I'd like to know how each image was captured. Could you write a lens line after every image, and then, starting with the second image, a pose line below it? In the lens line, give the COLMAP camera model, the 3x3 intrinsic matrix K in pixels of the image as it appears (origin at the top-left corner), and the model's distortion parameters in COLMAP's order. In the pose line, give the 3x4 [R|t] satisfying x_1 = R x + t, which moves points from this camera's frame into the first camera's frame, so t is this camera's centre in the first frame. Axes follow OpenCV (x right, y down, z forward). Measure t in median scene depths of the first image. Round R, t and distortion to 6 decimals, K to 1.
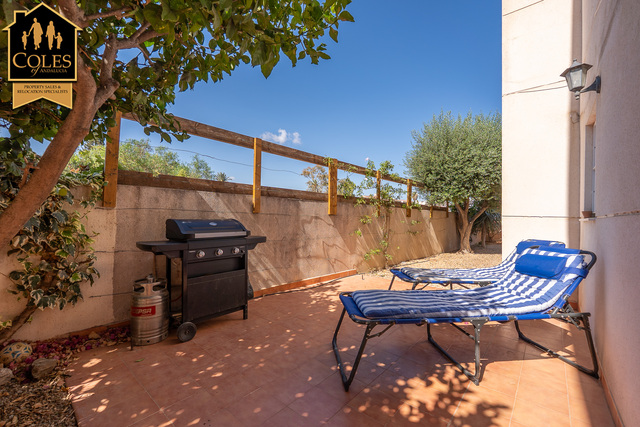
lens RADIAL K [[274.7, 0, 320.0], [0, 274.7, 213.5], [0, 0, 1]] dist [-0.019007, -0.000169]
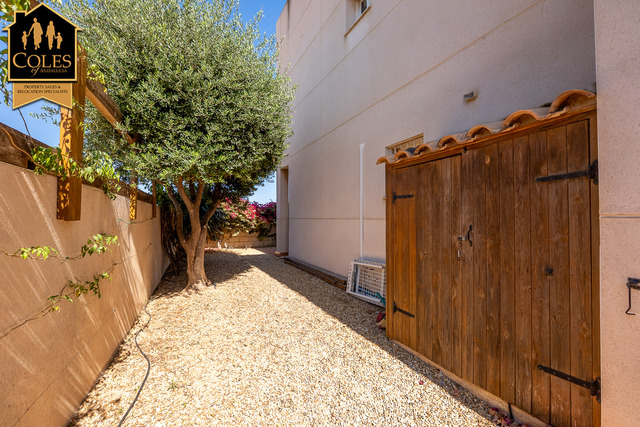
lens RADIAL K [[274.7, 0, 320.0], [0, 274.7, 213.5], [0, 0, 1]] dist [-0.019007, -0.000169]
pose [[0.416648, 0.003952, 0.909059, 0.198434], [-0.003760, 0.999989, -0.002623, 0.007196], [-0.909060, -0.002325, 0.416659, 0.678288]]
